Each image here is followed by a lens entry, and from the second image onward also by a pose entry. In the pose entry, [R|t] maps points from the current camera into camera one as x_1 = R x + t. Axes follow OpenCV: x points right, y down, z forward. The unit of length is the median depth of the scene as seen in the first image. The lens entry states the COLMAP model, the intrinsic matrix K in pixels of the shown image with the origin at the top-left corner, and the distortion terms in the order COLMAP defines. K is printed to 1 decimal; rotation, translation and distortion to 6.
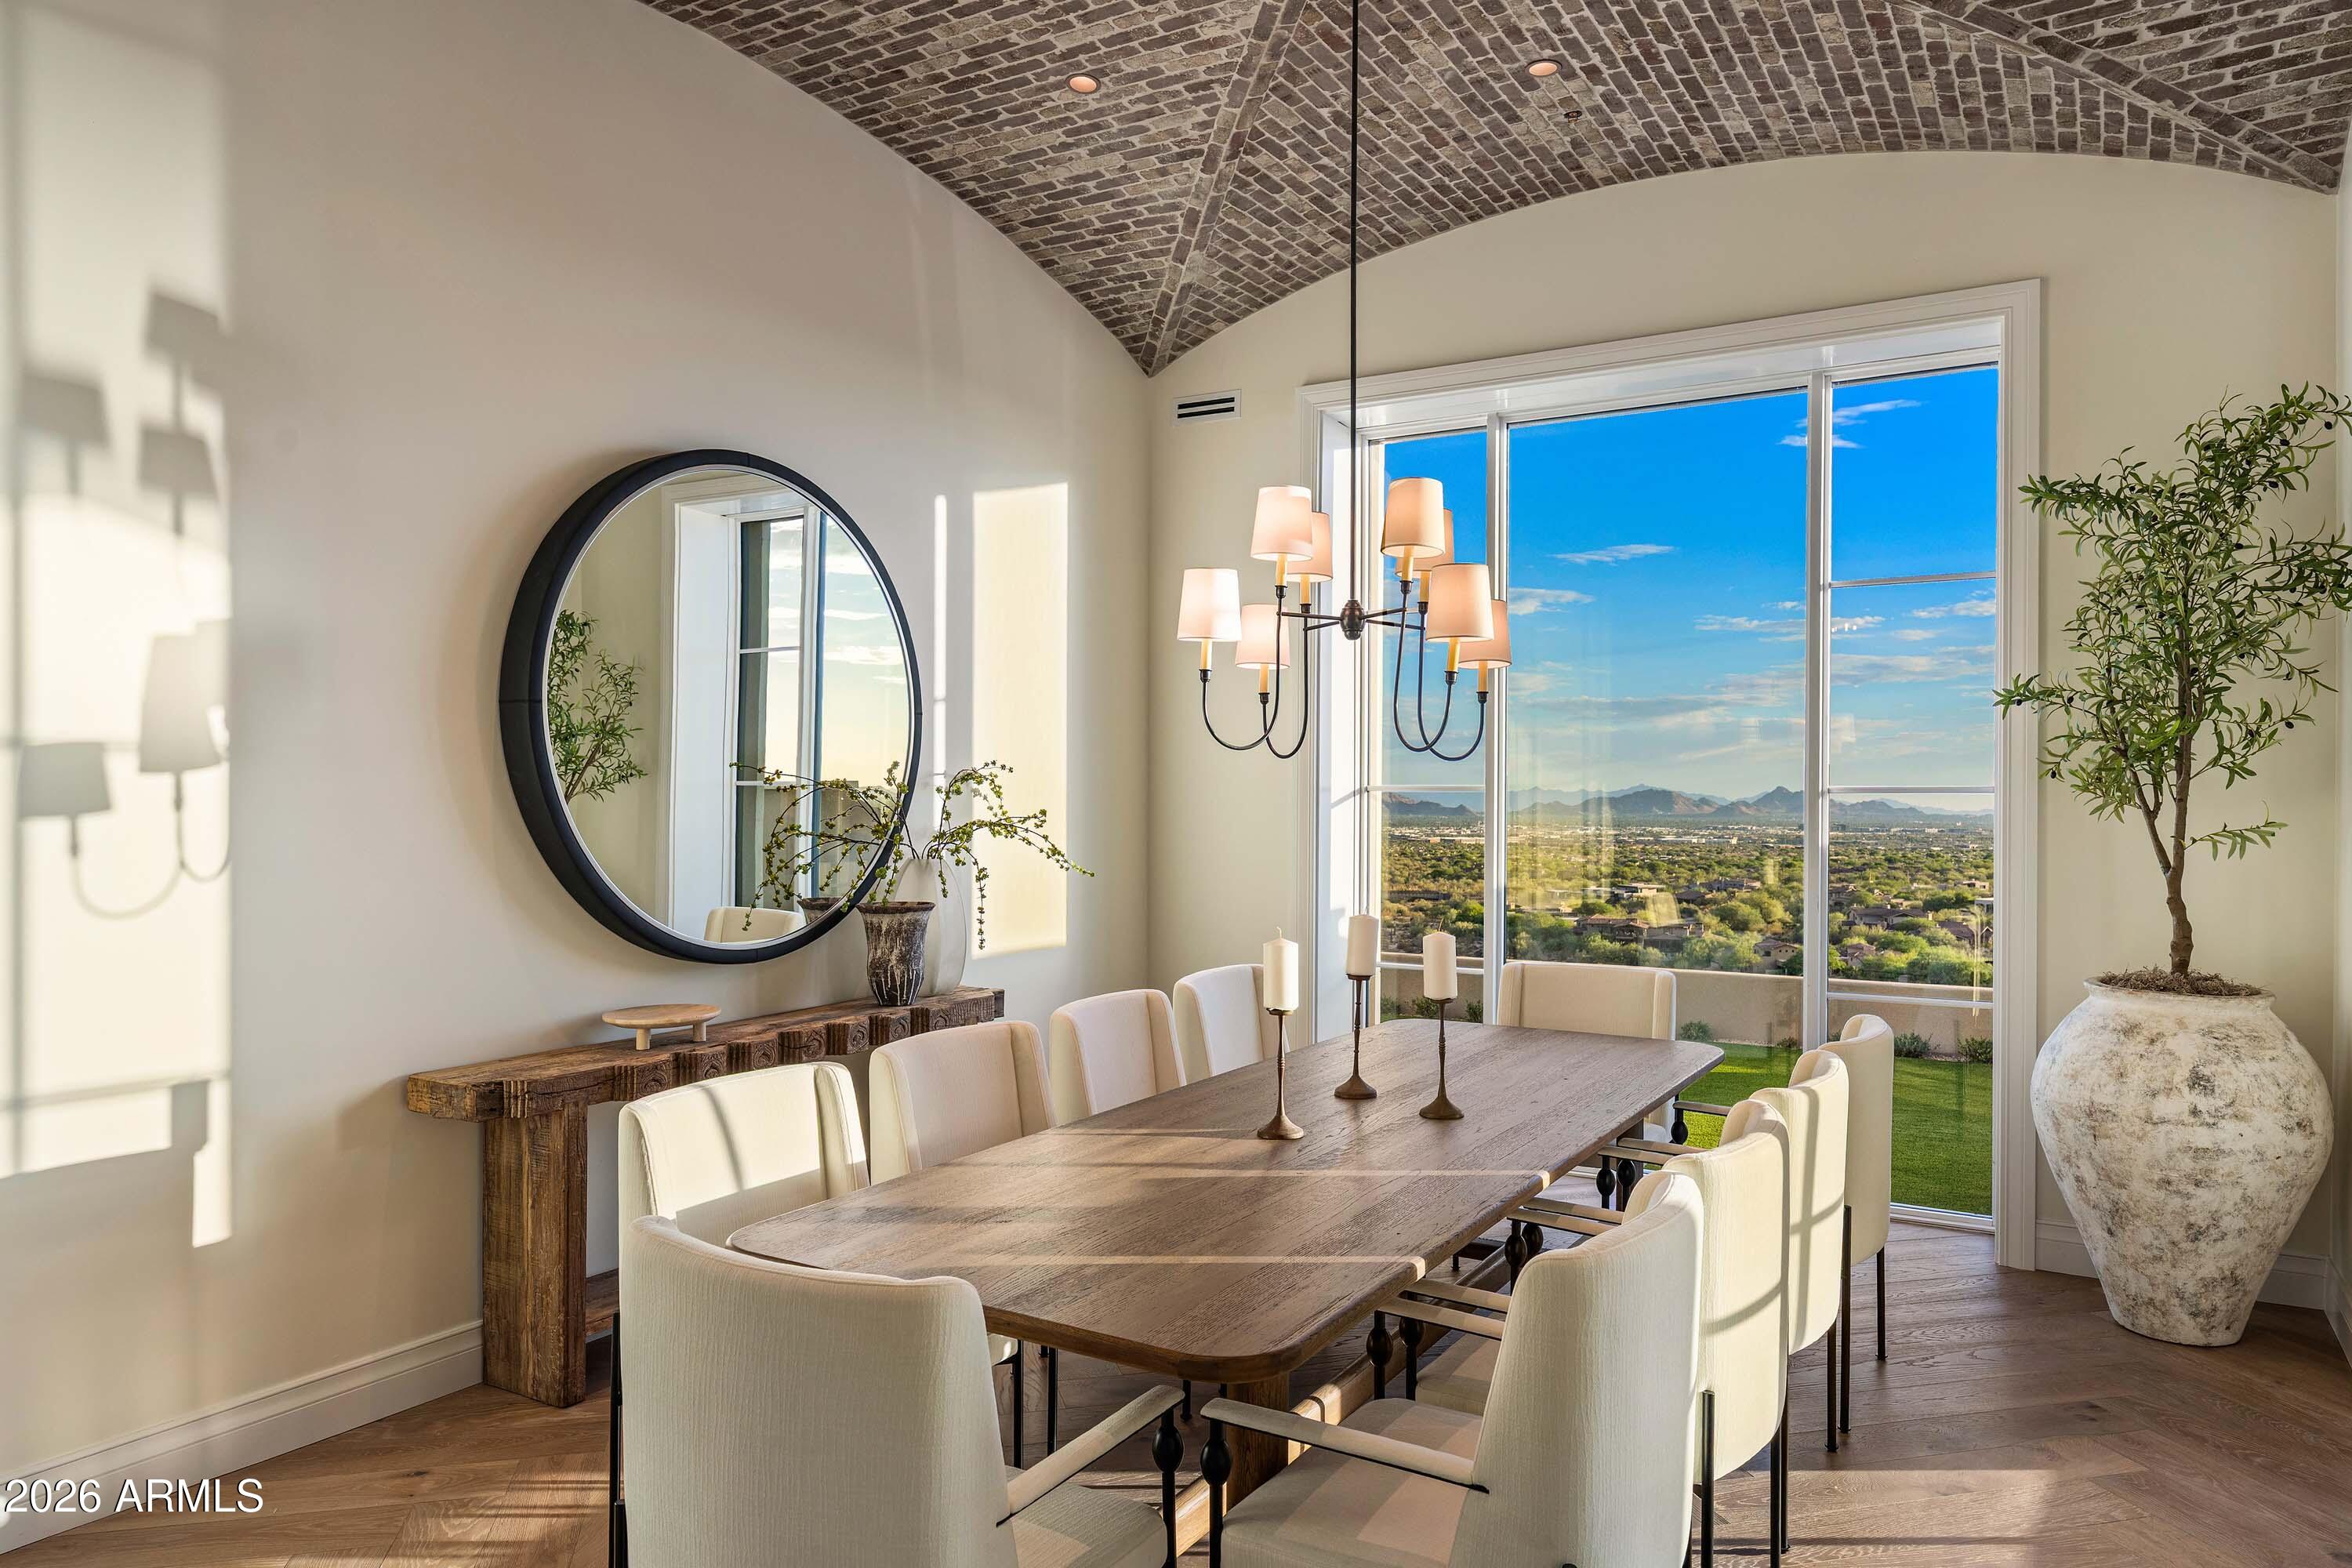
lens RADIAL K [[1486.3, 0, 1002.9], [0, 1486.3, 795.0], [0, 0, 1]] dist [-0.001291, -0.001893]
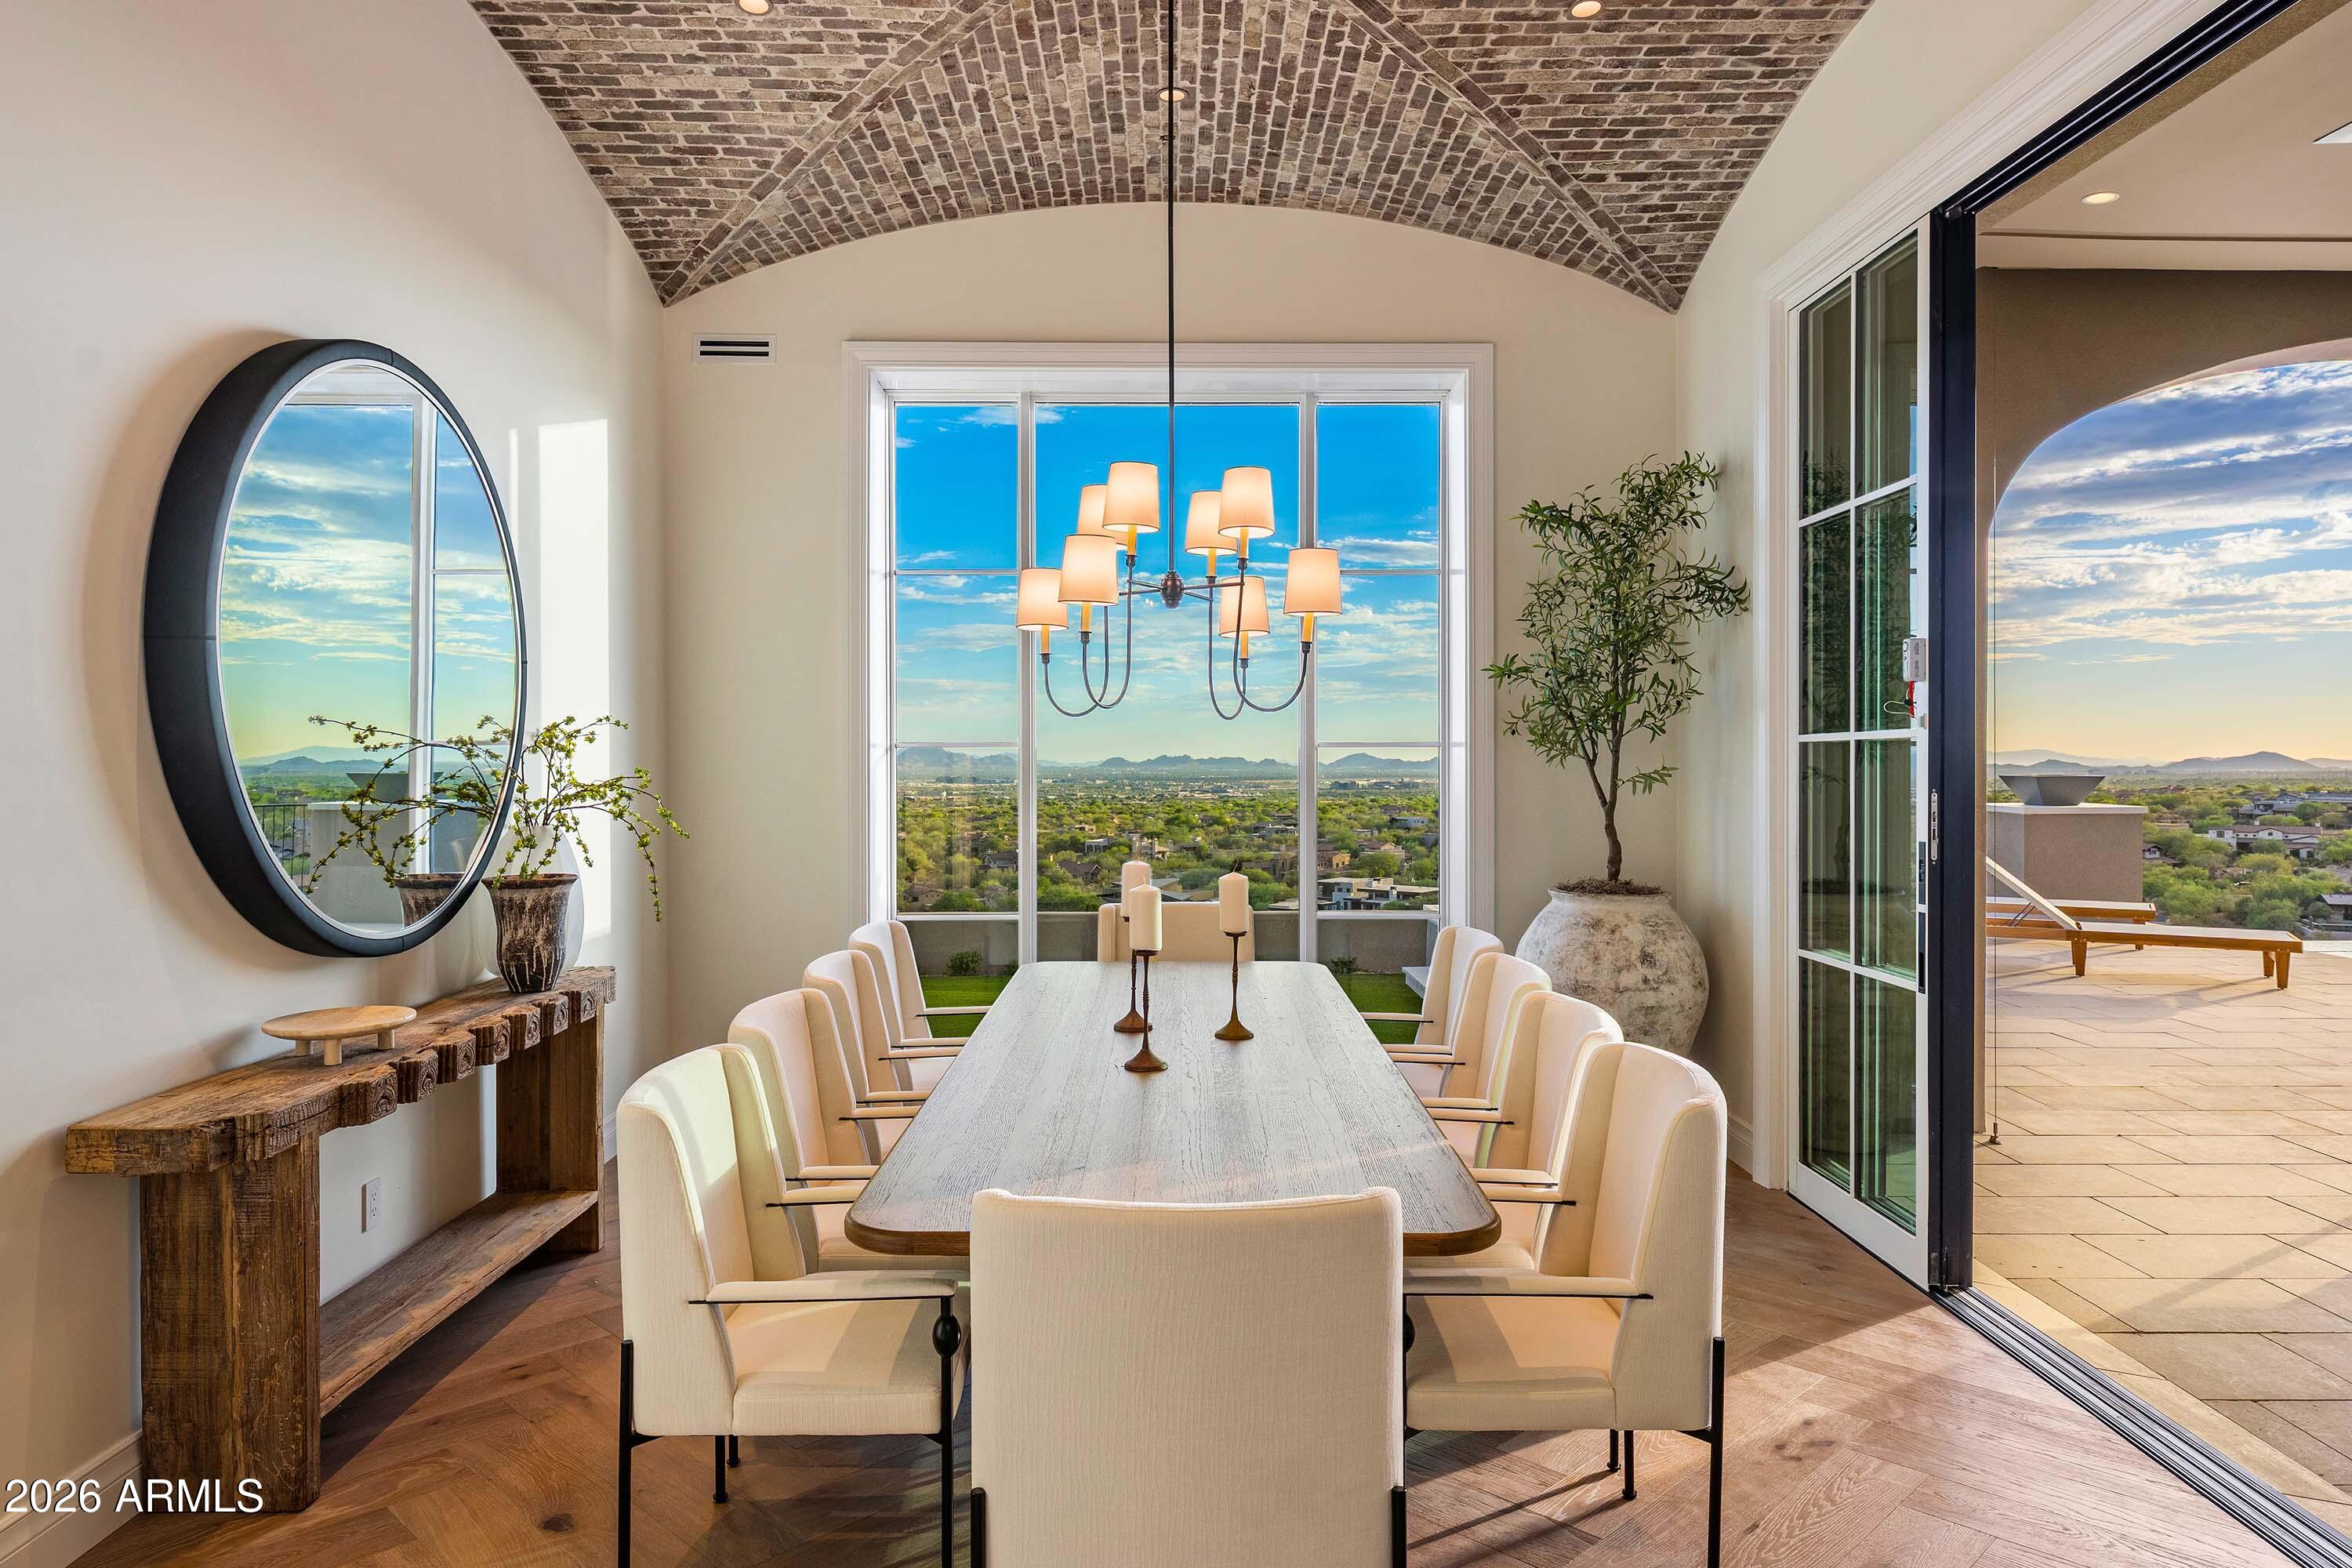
lens RADIAL K [[1542.6, 0, 1106.3], [0, 1542.6, 761.1], [0, 0, 1]] dist [-0.007081, -0.005134]
pose [[0.852407, -0.008720, 0.522805, -0.288423], [0.006135, 0.999959, 0.006676, -0.000008], [-0.522842, -0.002483, 0.852426, 0.044959]]
